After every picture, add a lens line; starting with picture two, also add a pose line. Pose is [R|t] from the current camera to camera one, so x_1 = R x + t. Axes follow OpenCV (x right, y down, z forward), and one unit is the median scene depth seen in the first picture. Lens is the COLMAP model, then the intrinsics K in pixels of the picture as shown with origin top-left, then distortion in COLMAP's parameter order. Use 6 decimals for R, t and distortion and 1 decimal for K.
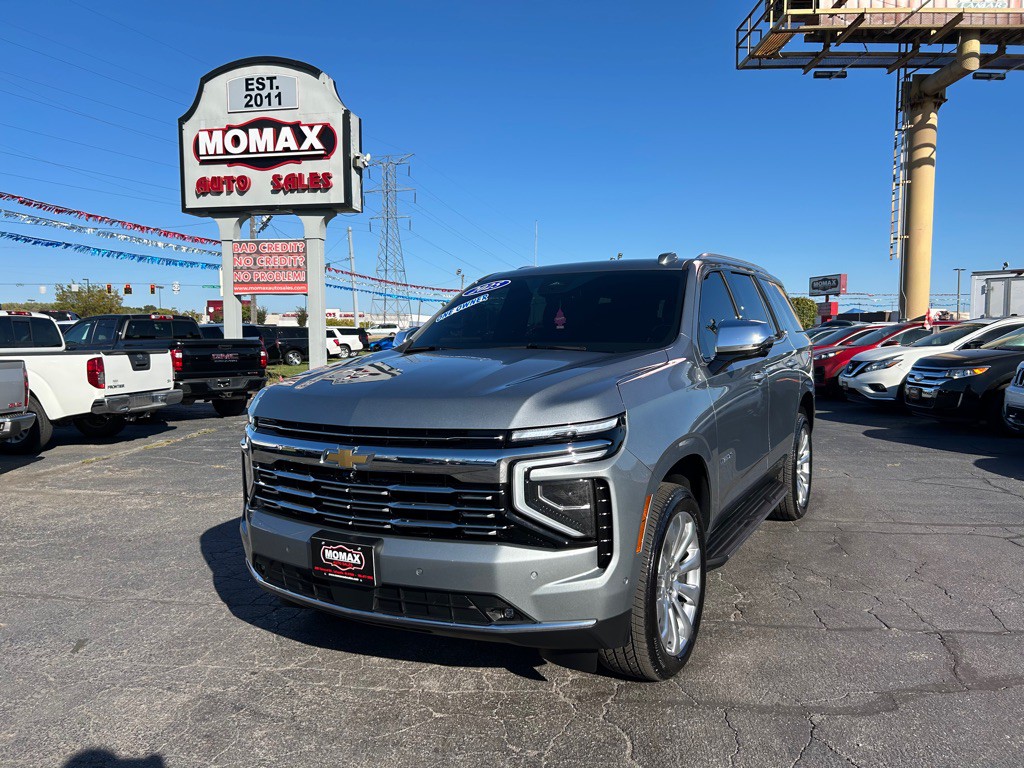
lens RADIAL K [[778.1, 0, 507.4], [0, 778.1, 398.9], [0, 0, 1]] dist [-0.002708, -0.001152]
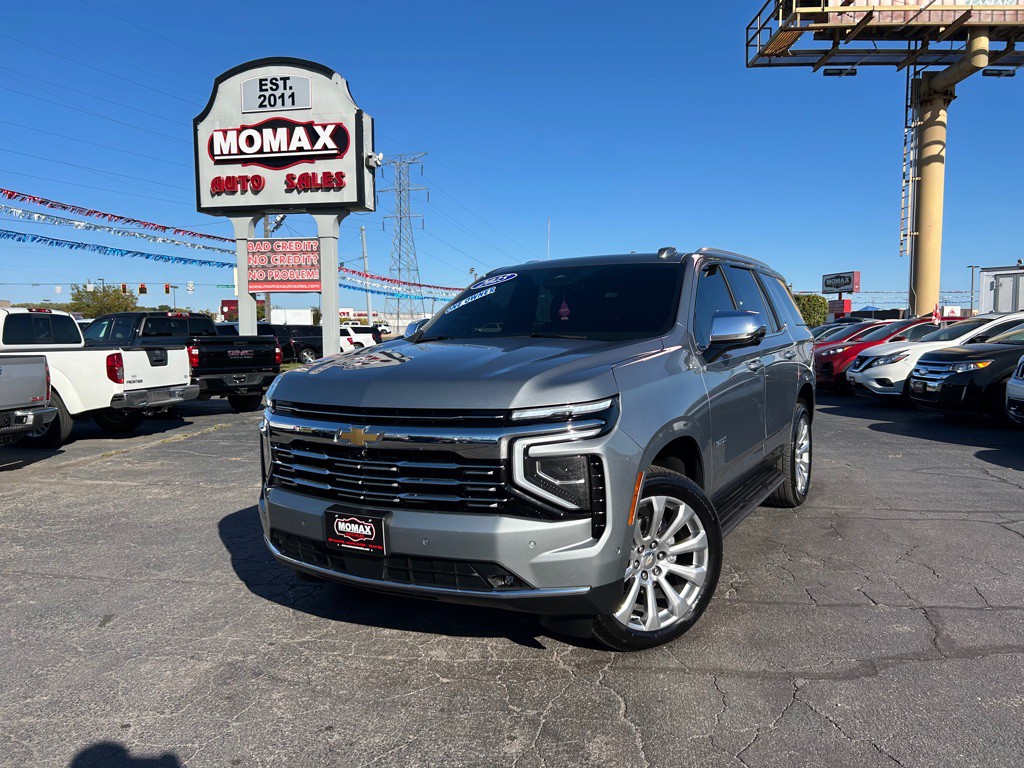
lens RADIAL K [[778.1, 0, 514.9], [0, 778.1, 400.3], [0, 0, 1]] dist [0.003324, -0.006400]
pose [[0.999969, -0.001675, -0.007704, 0.002980], [0.001696, 0.999995, 0.002740, 0.003848], [0.007699, -0.002753, 0.999967, -0.011921]]
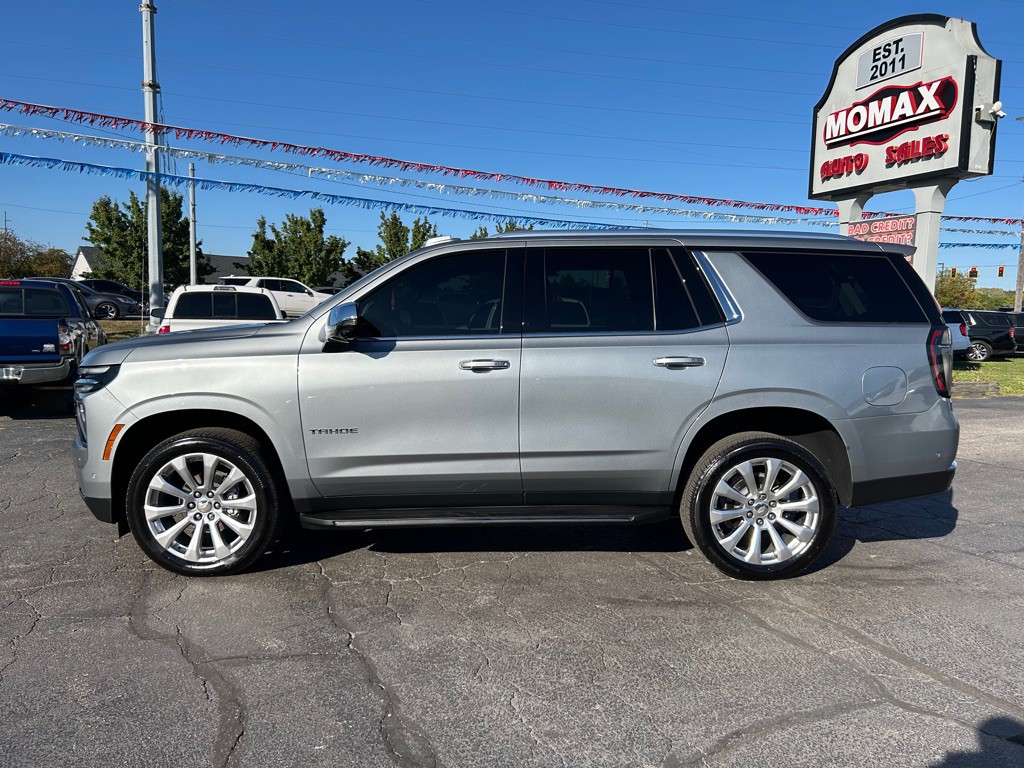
lens RADIAL K [[783.4, 0, 512.0], [0, 783.4, 384.0], [0, 0, 1]] dist [0.032504, -0.013737]
pose [[0.500887, 0.092534, -0.860552, 0.314213], [-0.093954, 0.994206, 0.052219, -0.015393], [0.860398, 0.054697, 0.506678, 0.155015]]
